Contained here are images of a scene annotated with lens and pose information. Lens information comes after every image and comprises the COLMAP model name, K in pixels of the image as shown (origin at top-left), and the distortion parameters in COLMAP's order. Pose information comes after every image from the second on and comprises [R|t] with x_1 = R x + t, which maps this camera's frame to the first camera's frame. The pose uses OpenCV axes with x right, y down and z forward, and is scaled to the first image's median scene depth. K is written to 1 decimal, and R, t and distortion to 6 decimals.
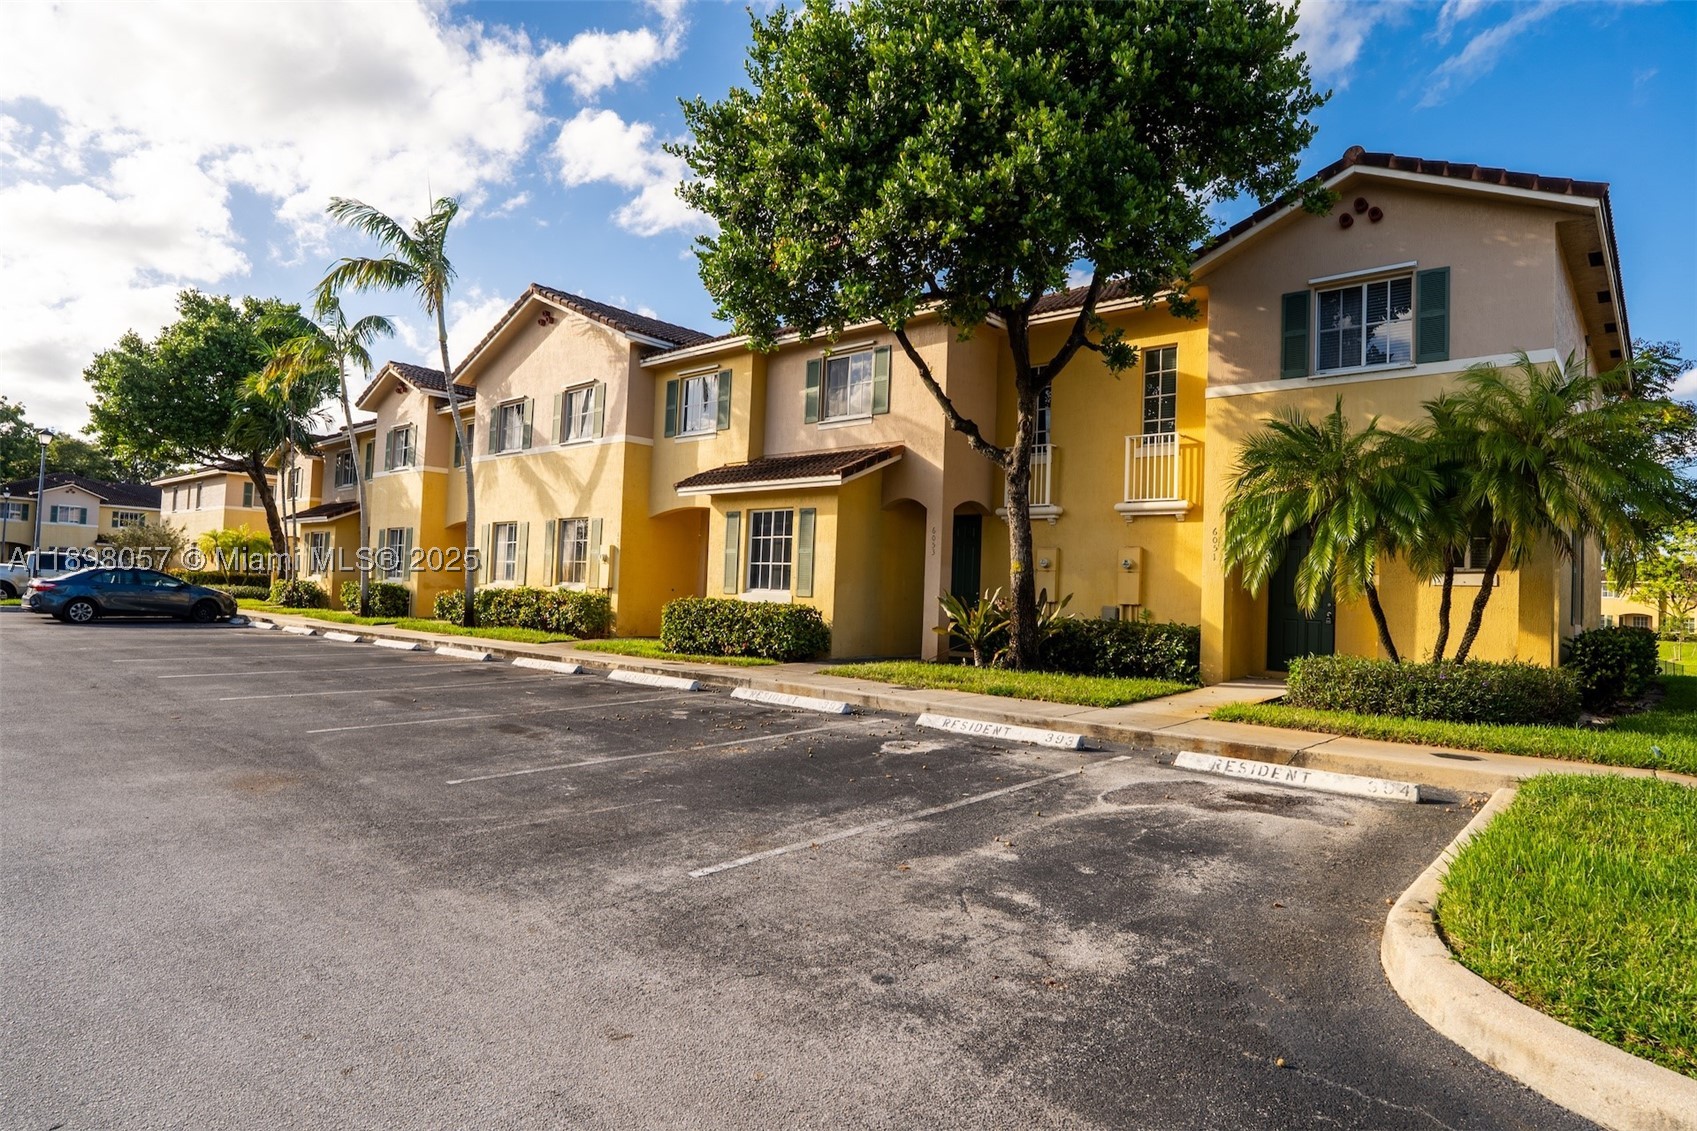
lens RADIAL K [[938.9, 0, 882.0], [0, 938.9, 552.1], [0, 0, 1]] dist [0.008918, 0.006600]
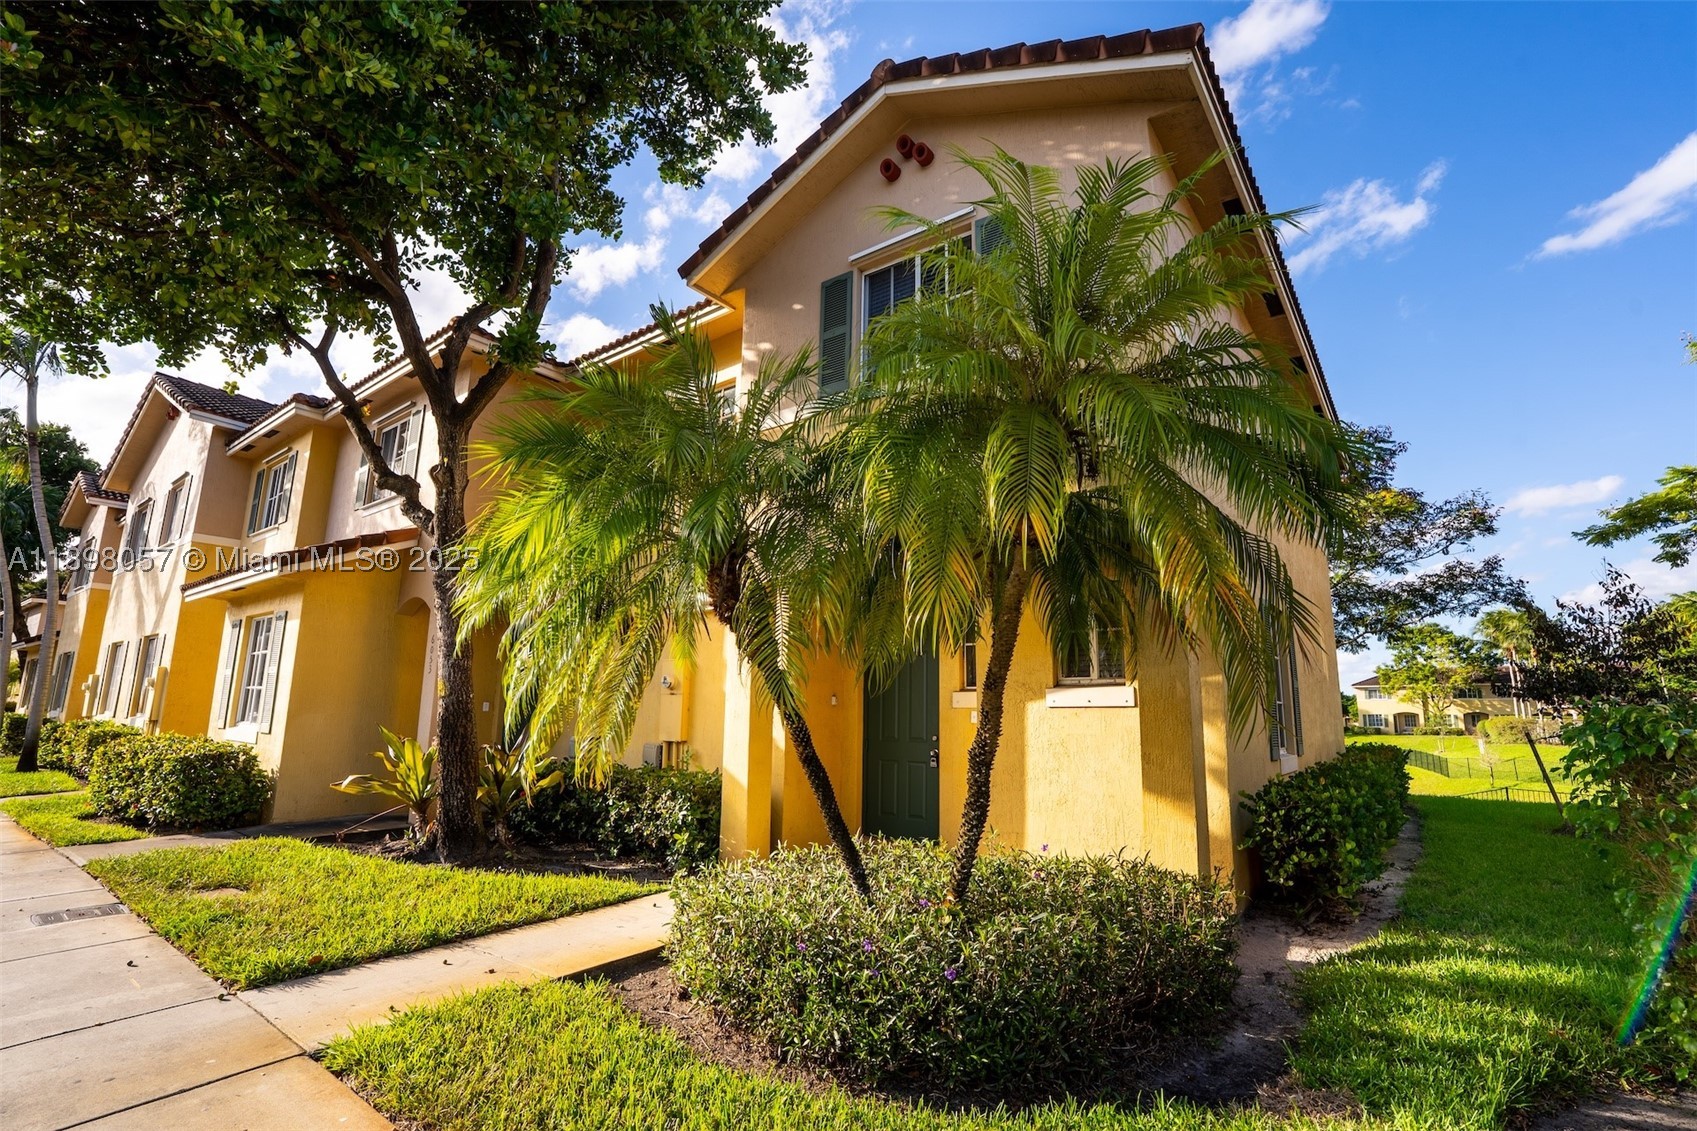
lens RADIAL K [[775.6, 0, 840.1], [0, 775.6, 560.0], [0, 0, 1]] dist [-0.010207, 0.003402]
pose [[0.998745, -0.010720, 0.048919, 0.369797], [0.017578, 0.989711, -0.141997, 0.008062], [-0.046894, 0.142679, 0.988658, 0.419628]]
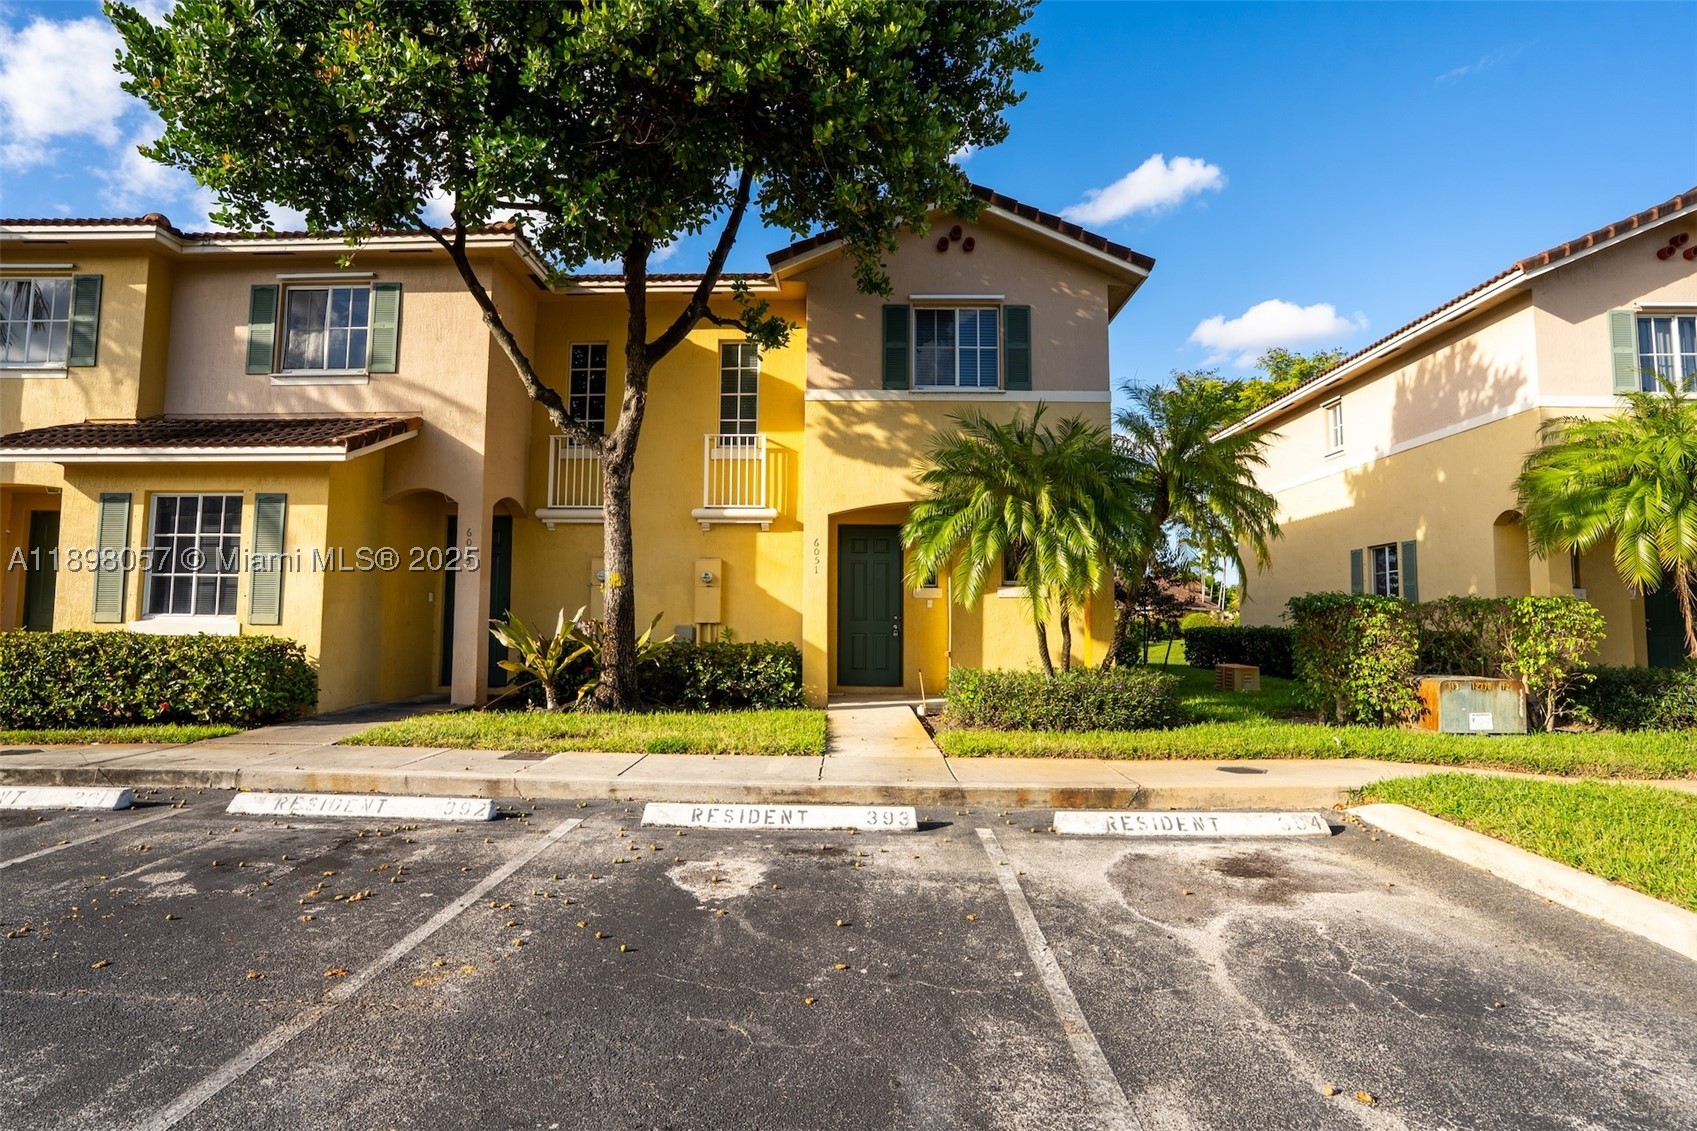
lens RADIAL K [[839.4, 0, 822.1], [0, 839.4, 556.3], [0, 0, 1]] dist [-0.020430, 0.002717]
pose [[0.788727, 0.018916, 0.614452, -0.147009], [-0.008789, 0.999771, -0.019496, 0.007410], [-0.614680, 0.009977, 0.788713, 0.312954]]
